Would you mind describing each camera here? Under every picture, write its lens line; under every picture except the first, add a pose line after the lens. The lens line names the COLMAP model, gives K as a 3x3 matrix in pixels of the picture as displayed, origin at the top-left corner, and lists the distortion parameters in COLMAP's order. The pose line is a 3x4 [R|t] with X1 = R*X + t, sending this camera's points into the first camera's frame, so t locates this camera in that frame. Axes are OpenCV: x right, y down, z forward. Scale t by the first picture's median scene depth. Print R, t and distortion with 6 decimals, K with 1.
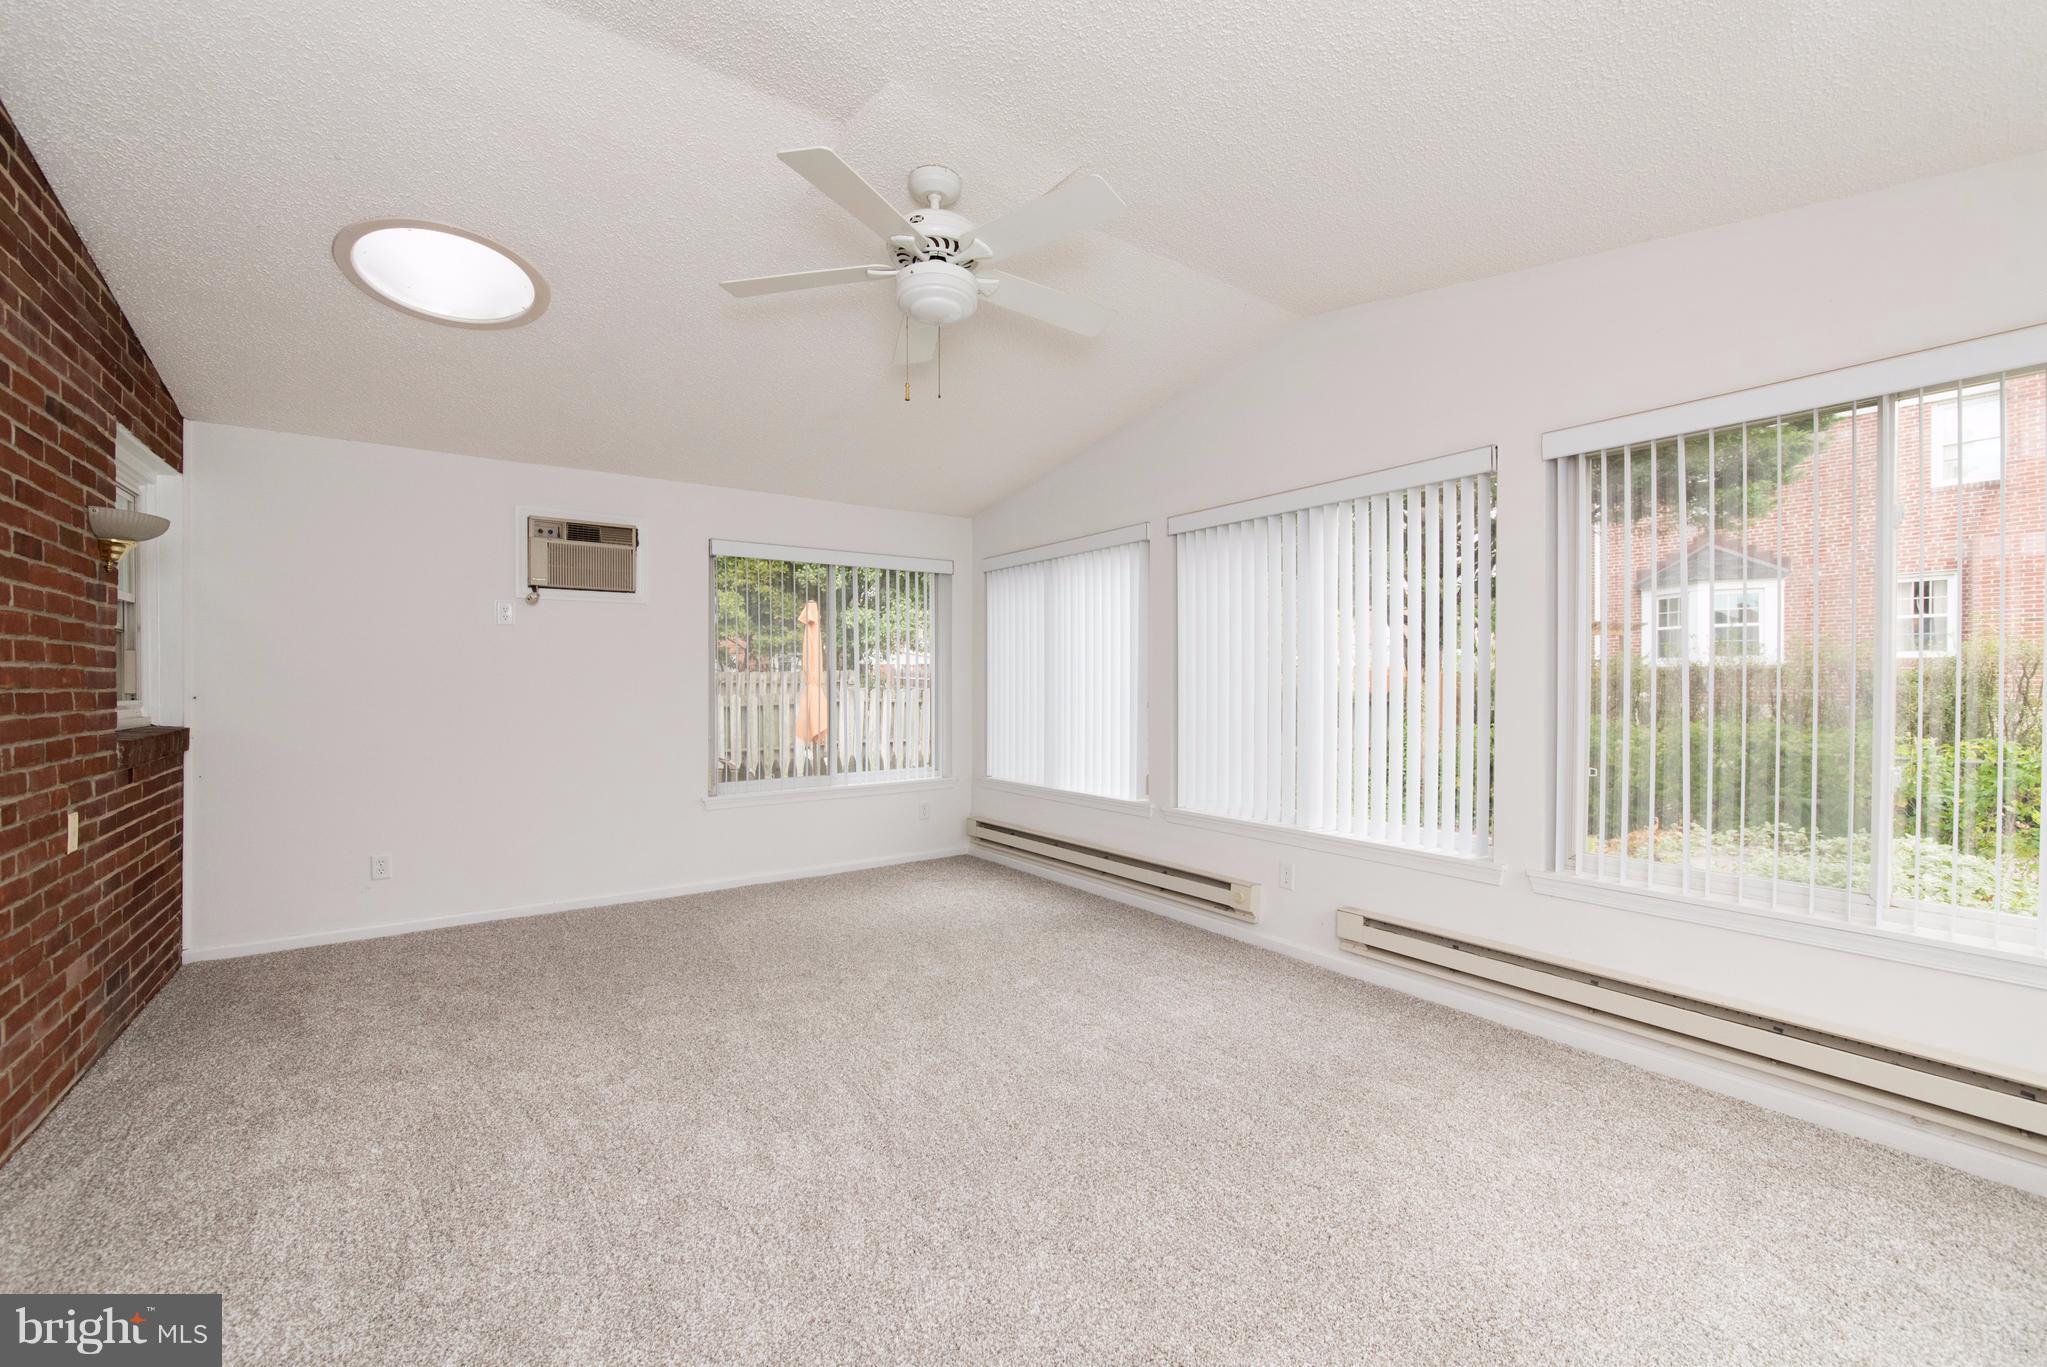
lens RADIAL K [[831.0, 0, 1018.9], [0, 831.0, 681.0], [0, 0, 1]] dist [0.002370, -0.000007]
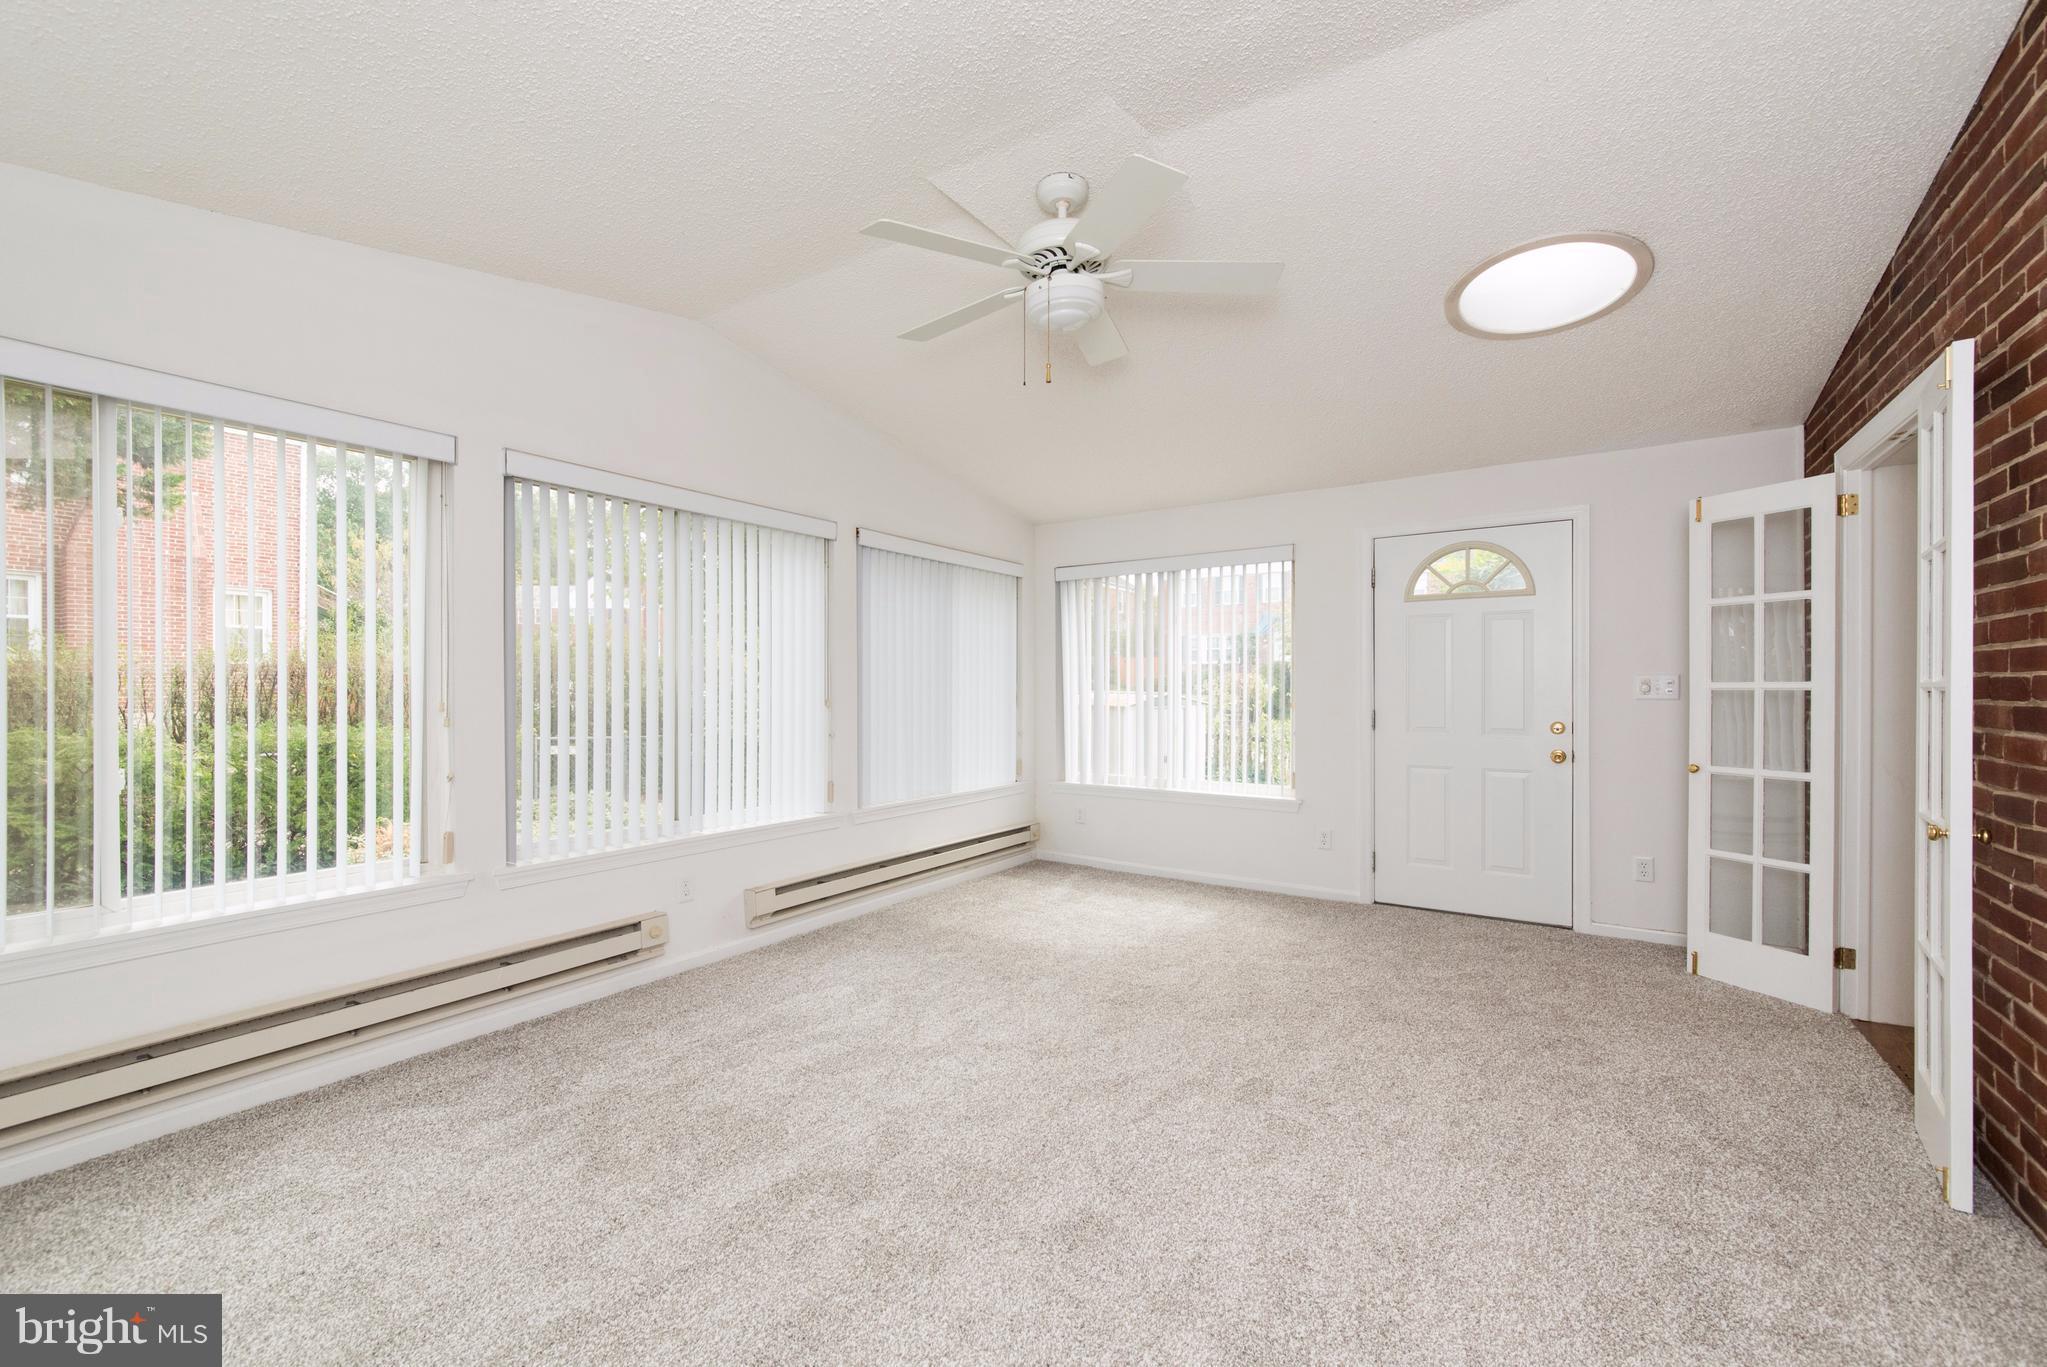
lens RADIAL K [[831.0, 0, 1018.9], [0, 831.0, 681.0], [0, 0, 1]] dist [0.002370, -0.000007]
pose [[-0.302332, -0.007935, 0.953170, -0.761986], [0.003708, 0.999948, 0.009500, -0.013852], [-0.953196, 0.006406, -0.302287, 0.990594]]
